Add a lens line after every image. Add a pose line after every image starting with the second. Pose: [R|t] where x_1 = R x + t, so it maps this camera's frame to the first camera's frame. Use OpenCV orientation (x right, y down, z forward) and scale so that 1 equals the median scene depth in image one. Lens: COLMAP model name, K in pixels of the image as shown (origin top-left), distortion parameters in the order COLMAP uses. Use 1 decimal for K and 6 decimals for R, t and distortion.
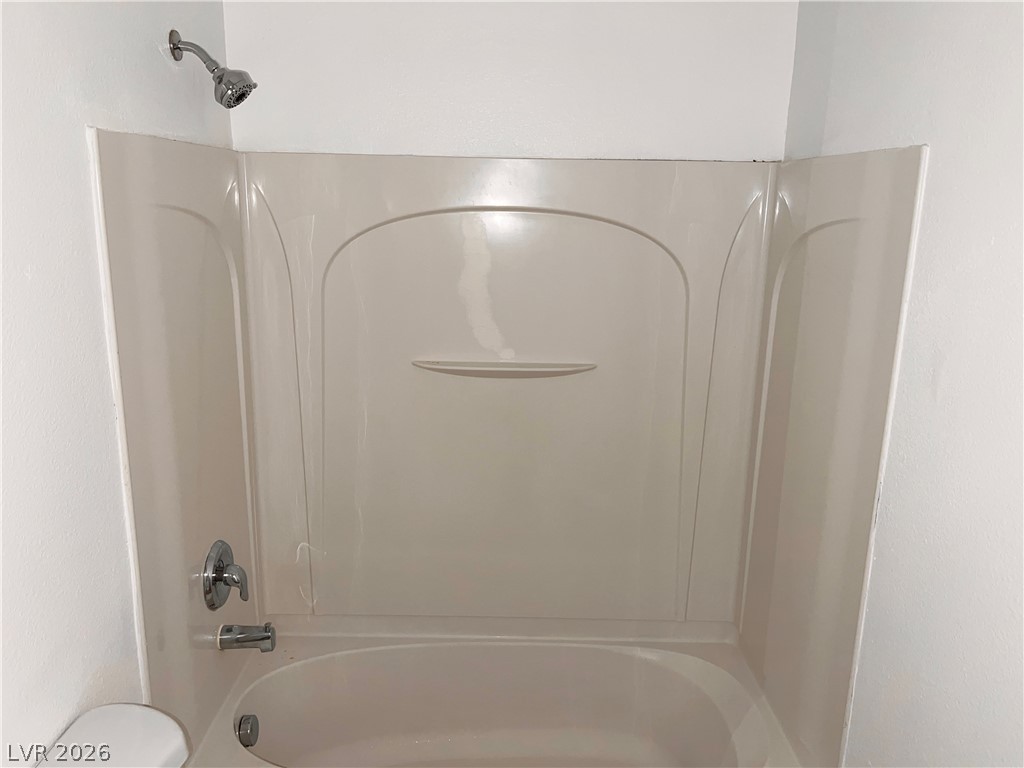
lens RADIAL K [[771.9, 0, 510.6], [0, 771.9, 385.4], [0, 0, 1]] dist [0.060479, -0.068808]
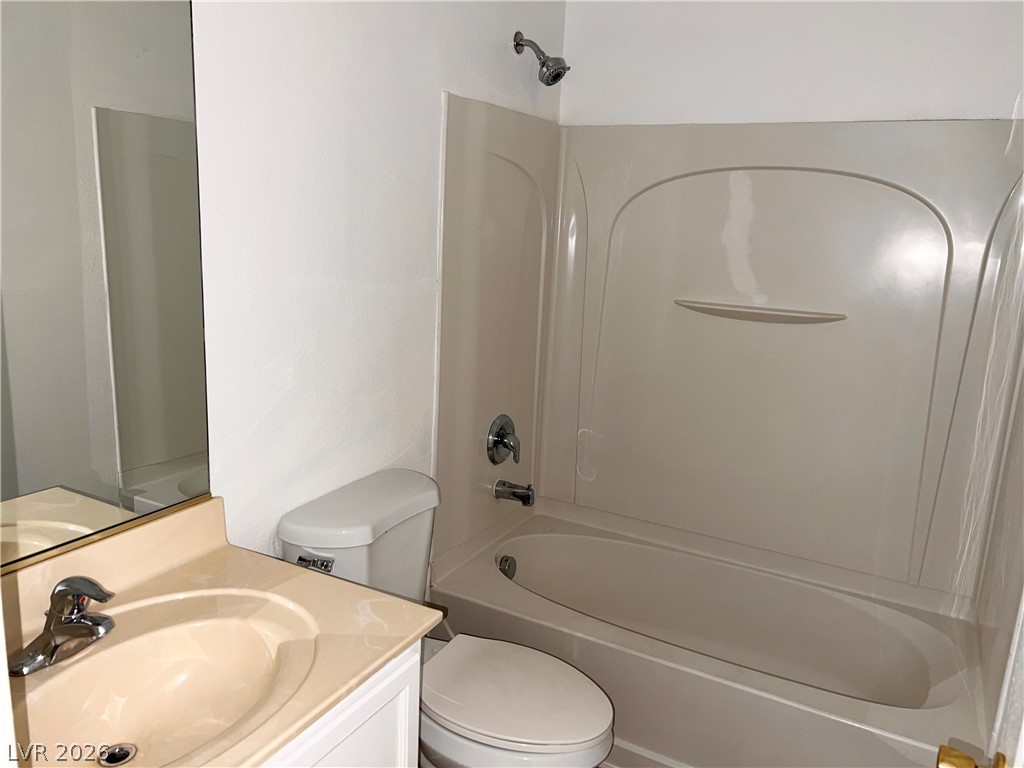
lens RADIAL K [[771.9, 0, 507.9], [0, 771.9, 380.6], [0, 0, 1]] dist [0.060479, -0.068808]
pose [[0.876744, 0.121799, -0.465278, 0.236243], [-0.143987, 0.989503, -0.012292, 0.157581], [0.458897, 0.077771, 0.885079, -0.169848]]
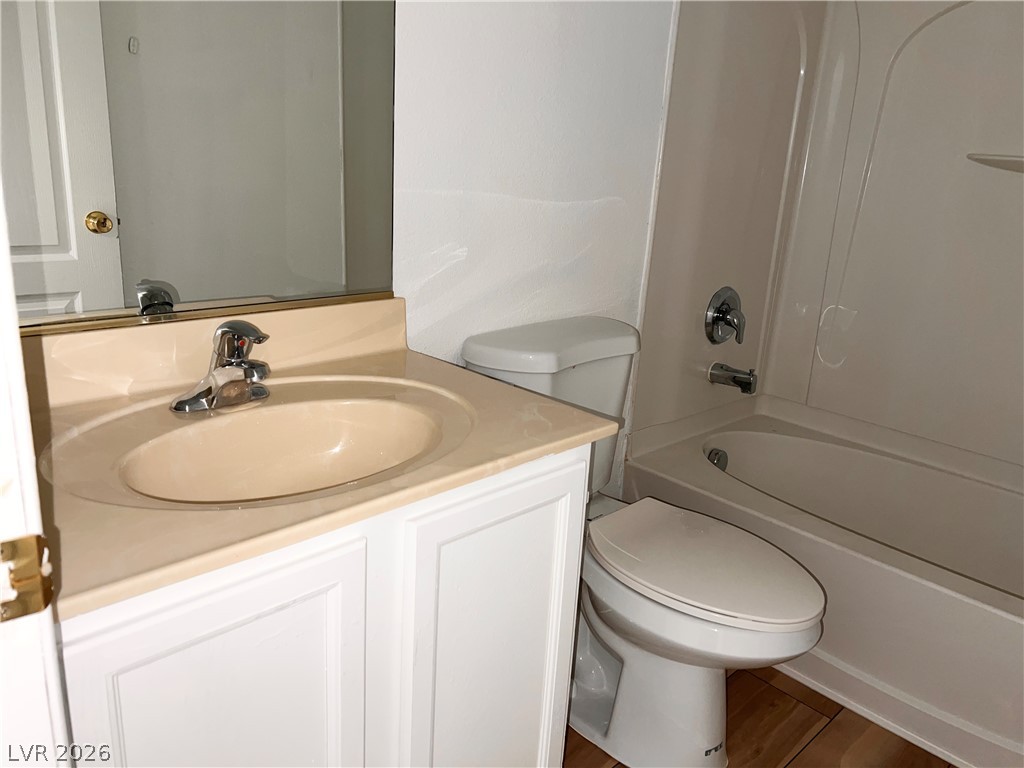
lens RADIAL K [[771.9, 0, 508.5], [0, 771.9, 383.7], [0, 0, 1]] dist [0.060479, -0.068808]
pose [[0.687996, 0.226551, -0.689446, 0.228343], [-0.215365, 0.970964, 0.104145, 0.289045], [0.693022, 0.076832, 0.716811, -0.048985]]
